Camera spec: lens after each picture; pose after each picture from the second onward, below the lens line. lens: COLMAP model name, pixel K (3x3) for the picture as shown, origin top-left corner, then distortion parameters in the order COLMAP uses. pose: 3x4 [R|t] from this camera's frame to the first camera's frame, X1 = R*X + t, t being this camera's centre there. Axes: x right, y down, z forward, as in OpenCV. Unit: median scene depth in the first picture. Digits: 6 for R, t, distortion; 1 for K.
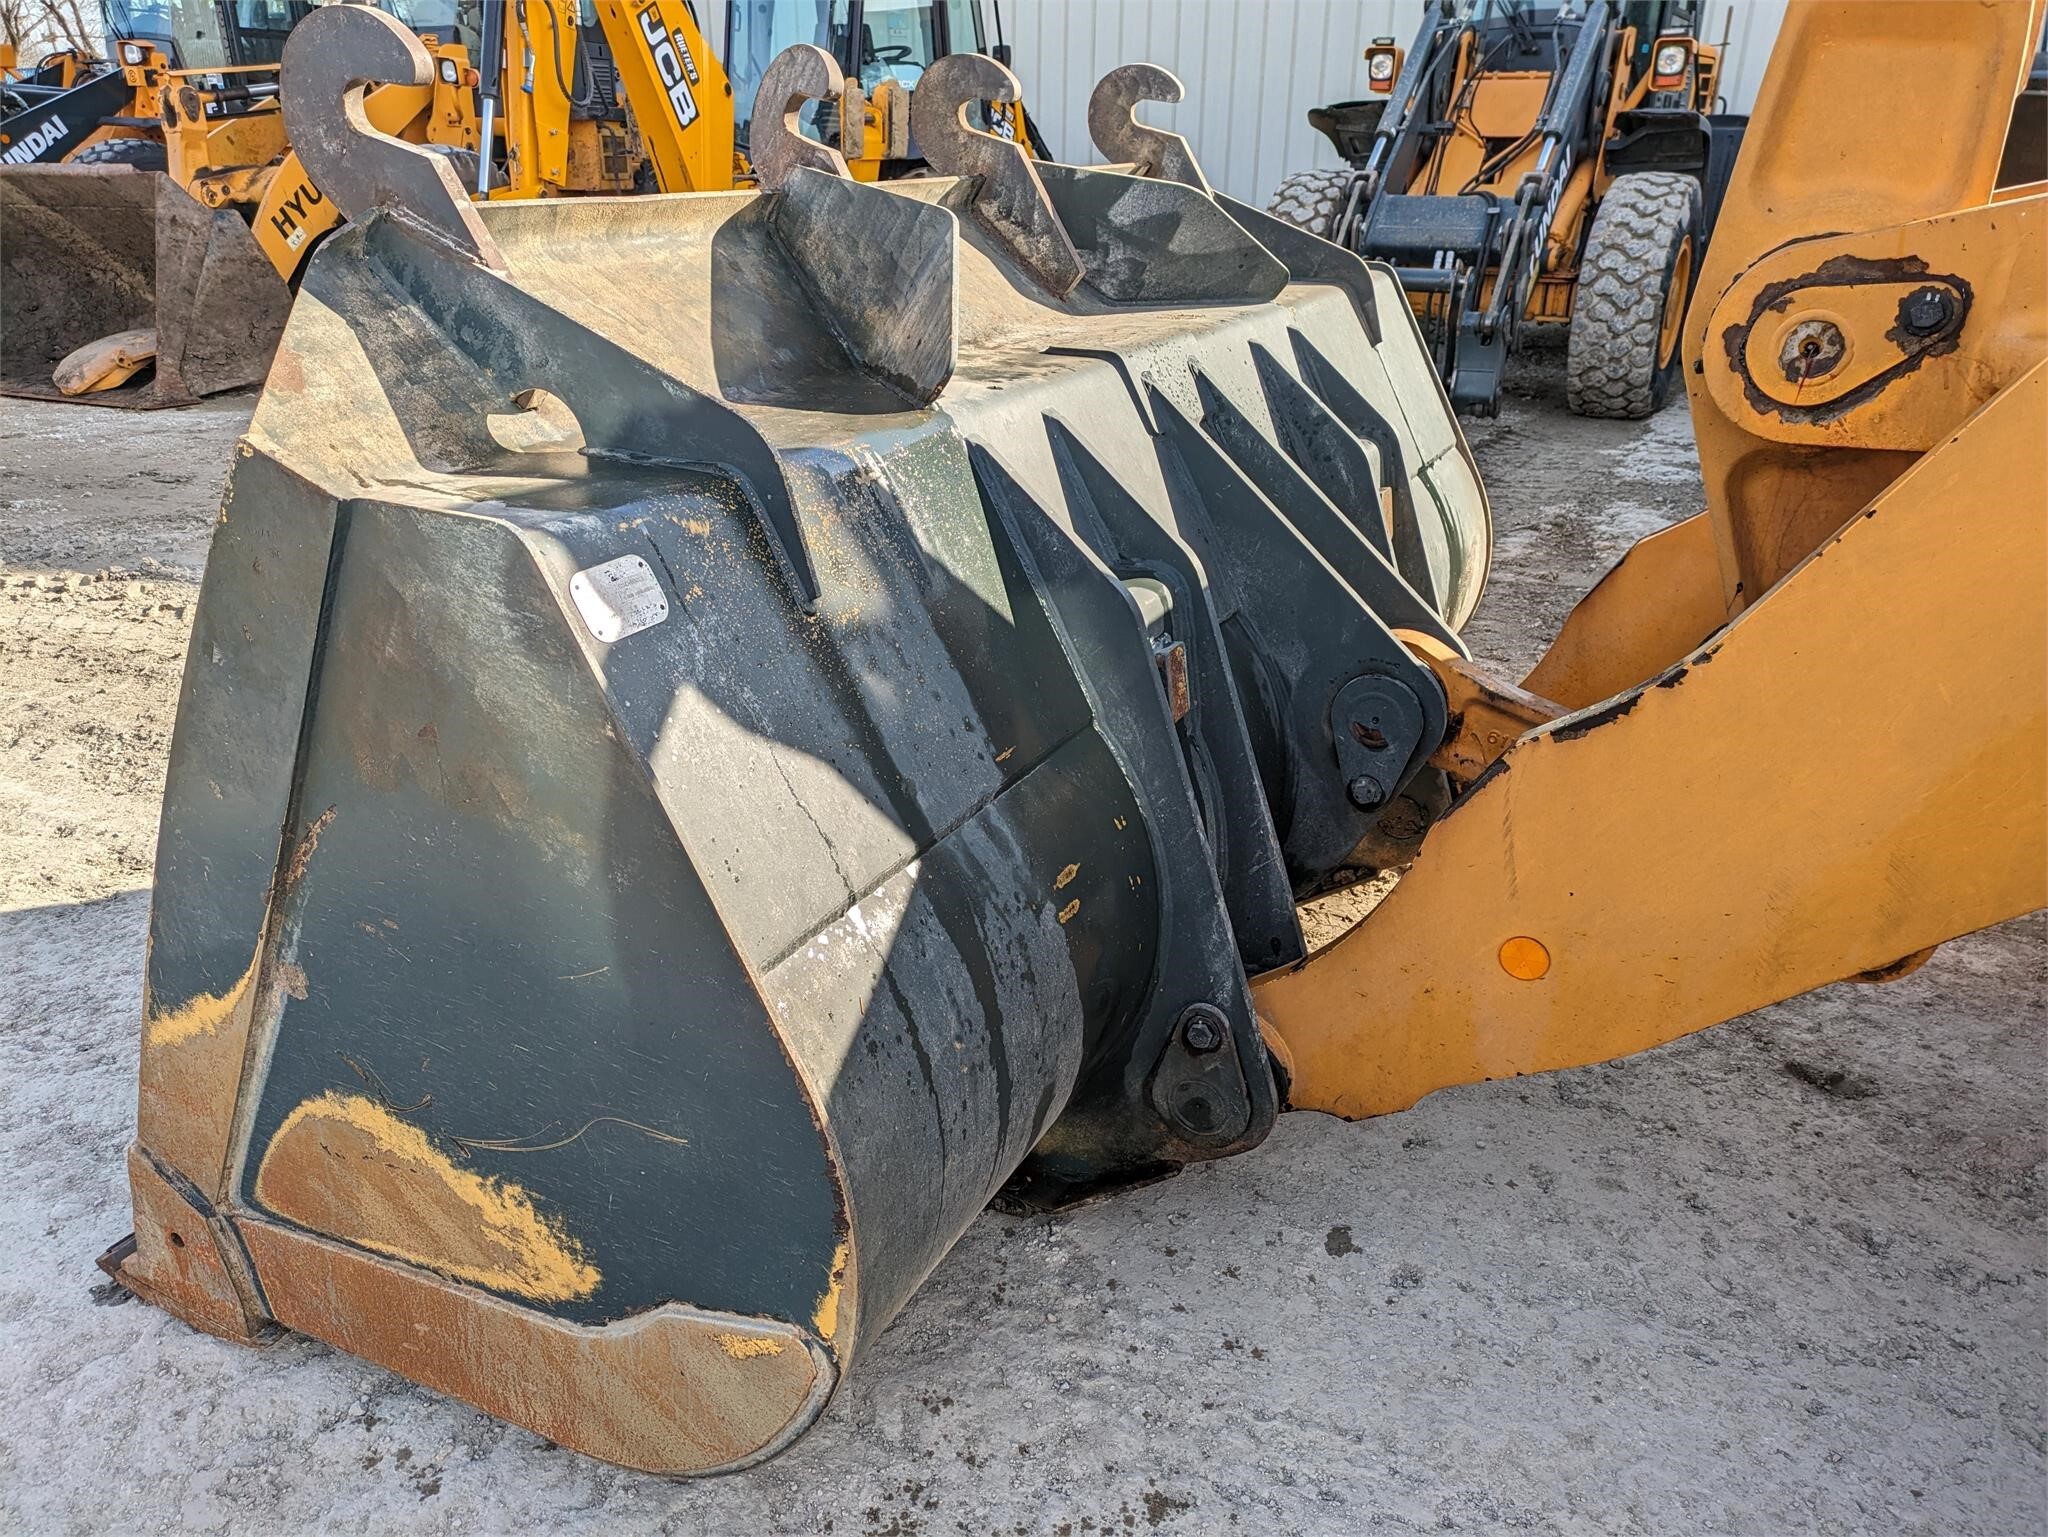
lens RADIAL K [[1514.6, 0, 980.8], [0, 1514.6, 752.9], [0, 0, 1]] dist [0.064366, -0.053348]
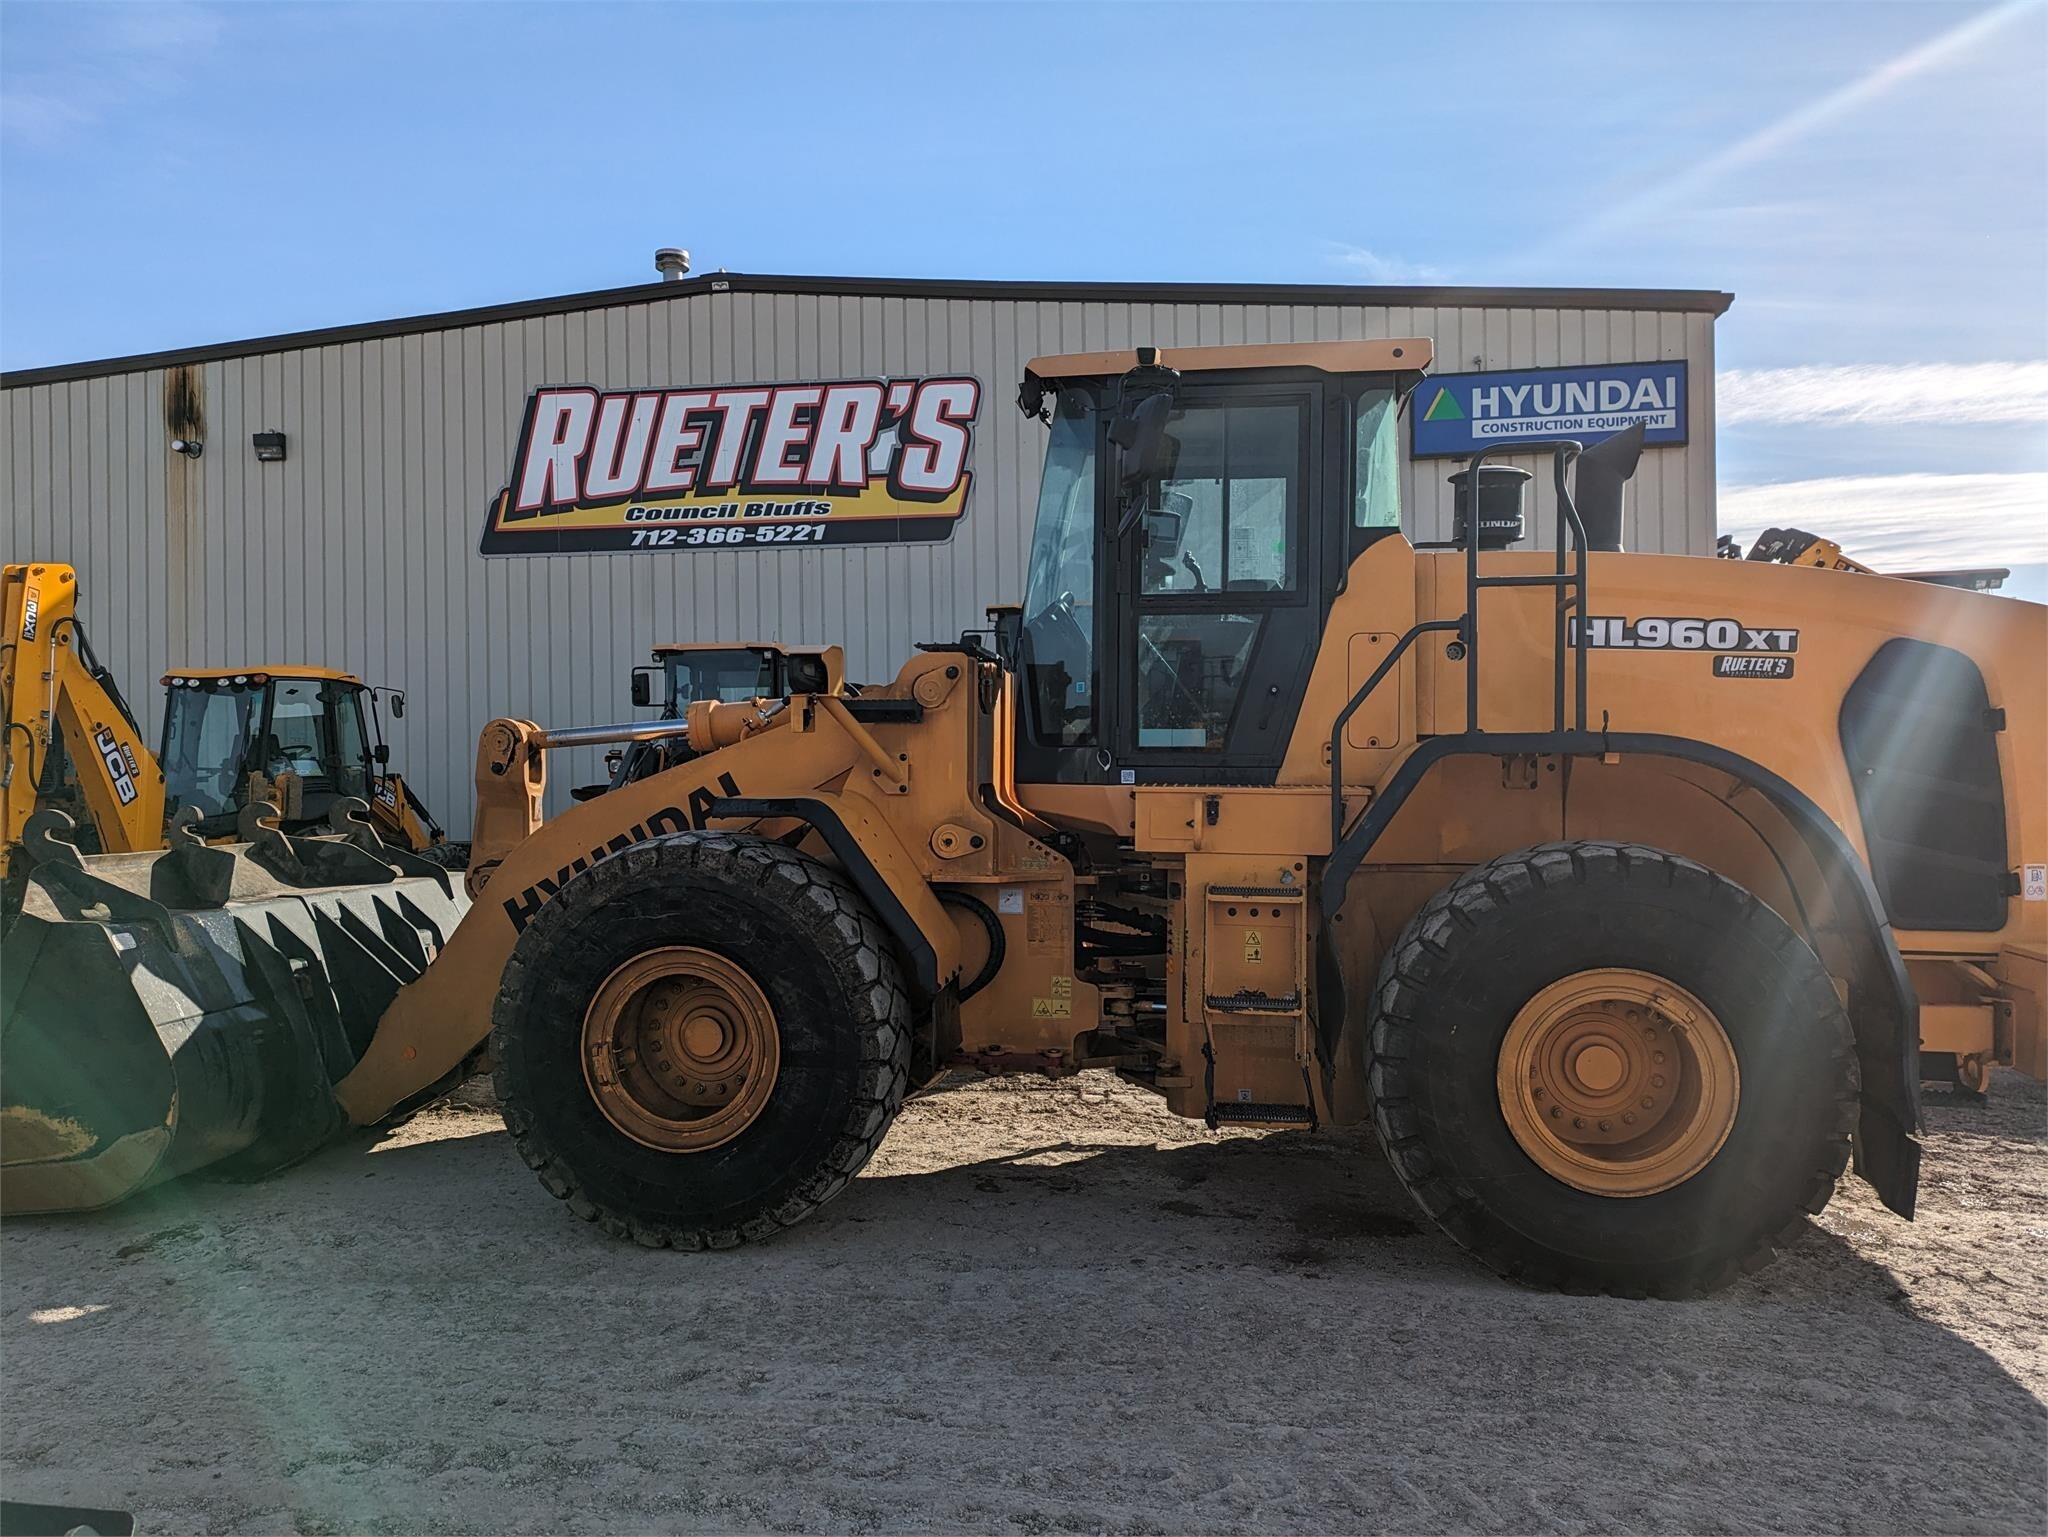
lens RADIAL K [[1514.6, 0, 1003.8], [0, 1514.6, 758.4], [0, 0, 1]] dist [0.064366, -0.053348]
pose [[0.939119, -0.004795, 0.343558, 0.354186], [0.137381, 0.921737, -0.362667, 0.783640], [-0.314931, 0.387786, 0.866280, -2.192311]]
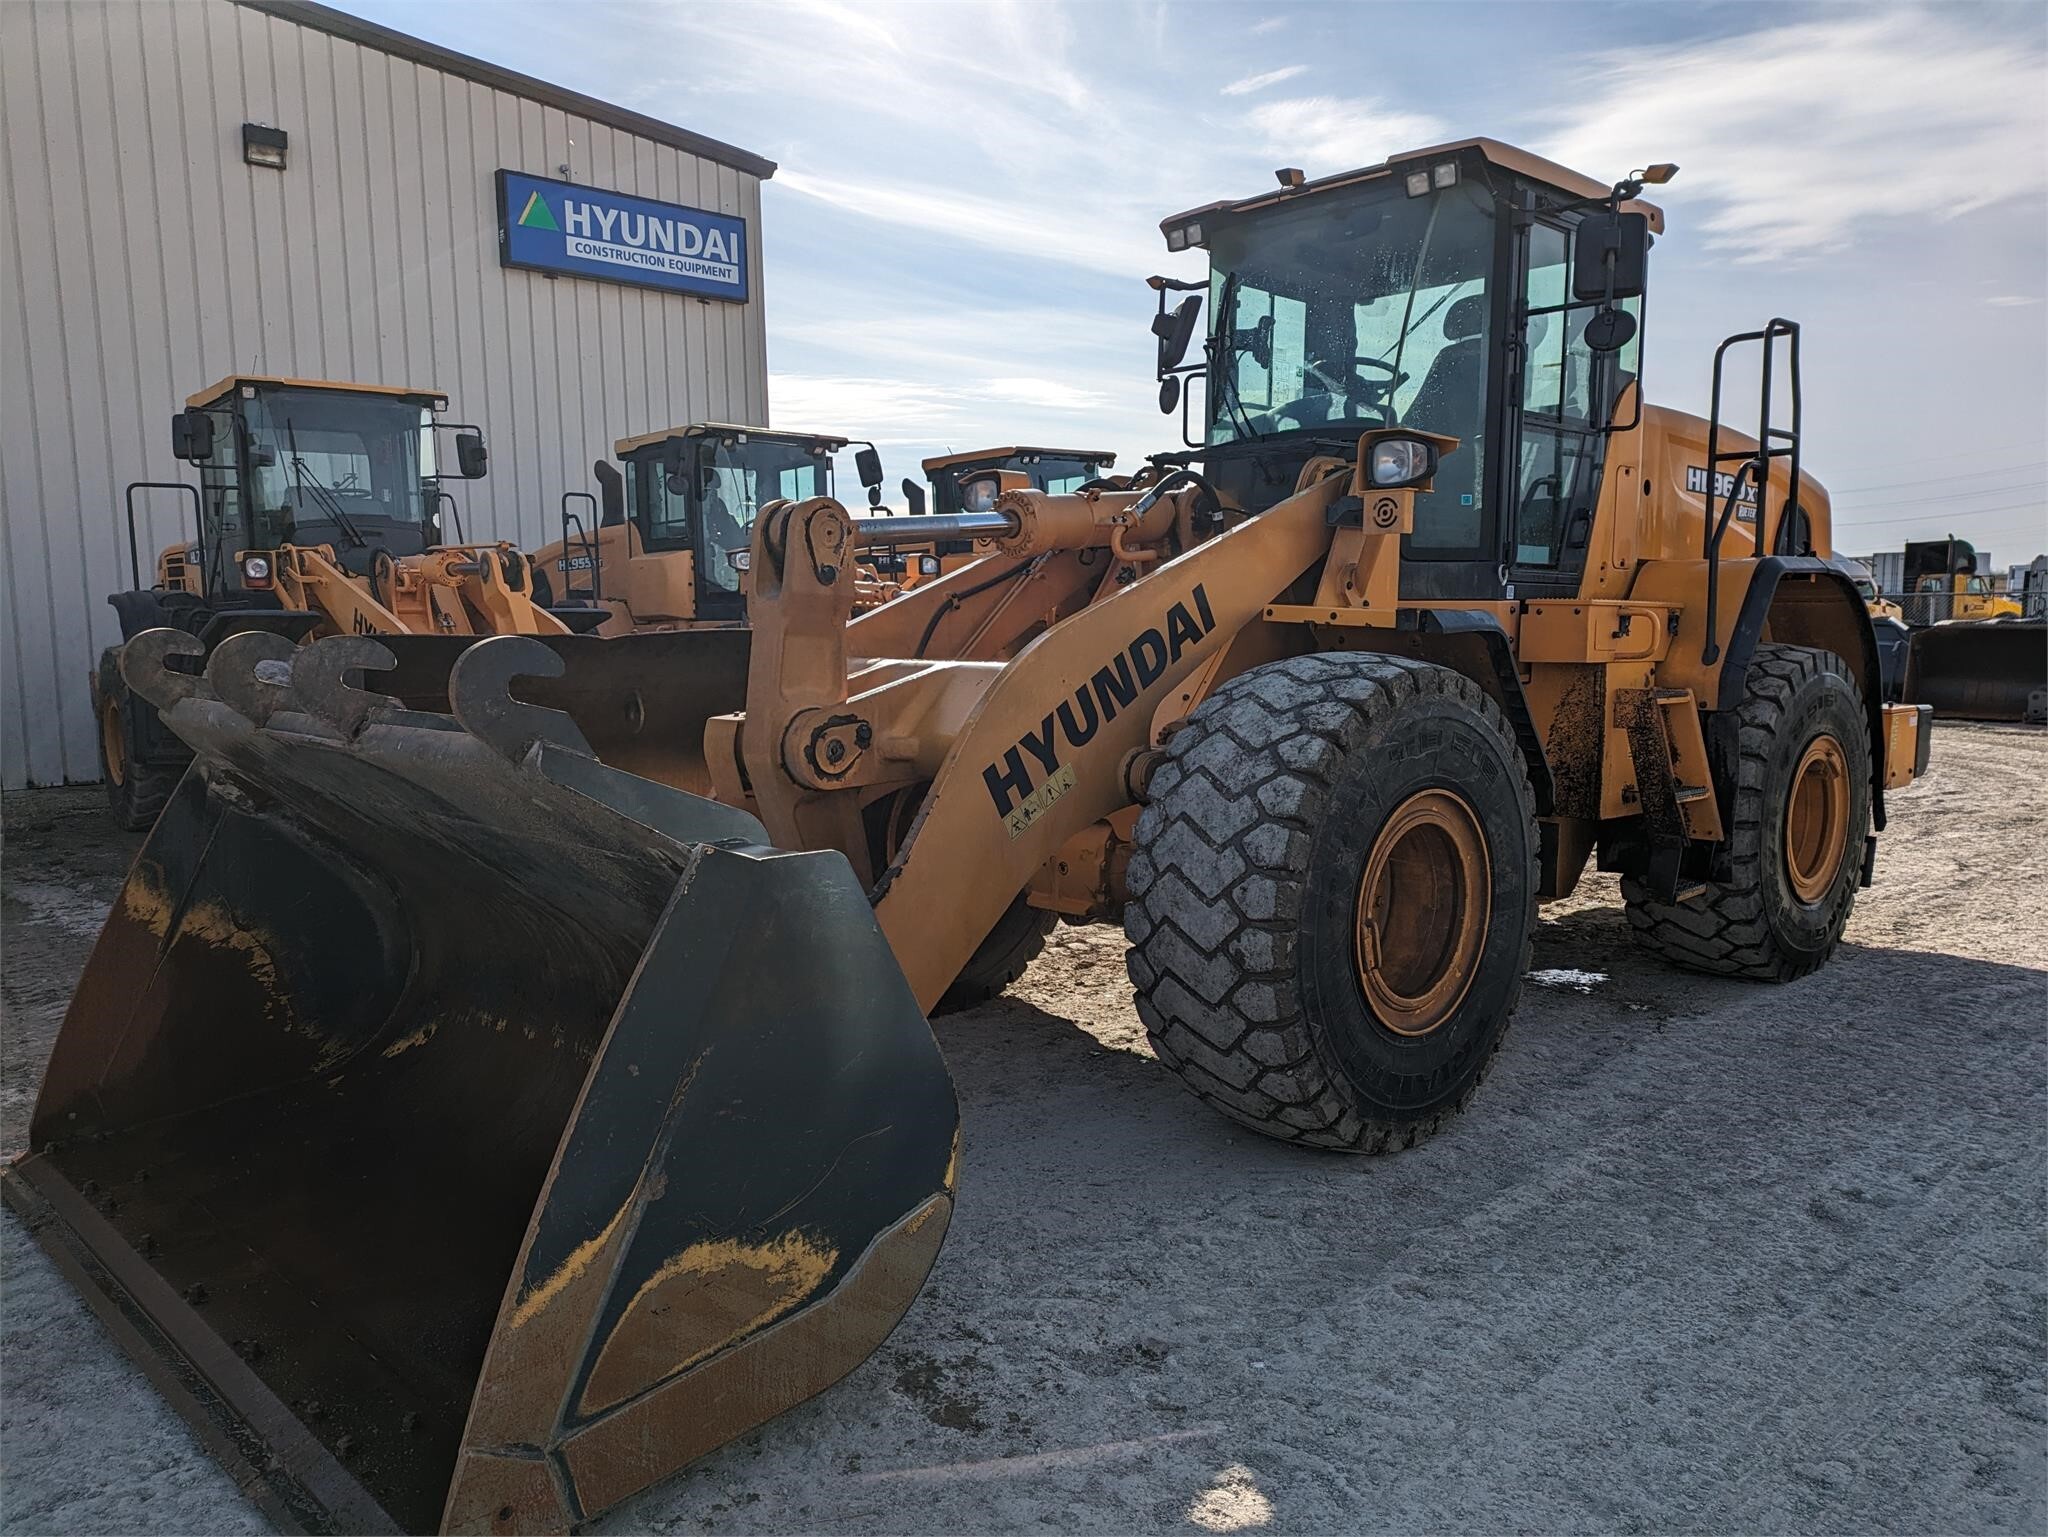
lens RADIAL K [[1514.6, 0, 1002.5], [0, 1514.6, 779.7], [0, 0, 1]] dist [0.064366, -0.053348]
pose [[0.300595, -0.105445, 0.947905, -1.335400], [0.369434, 0.929155, -0.013794, -0.069917], [-0.879296, 0.354335, 0.318254, 0.007299]]
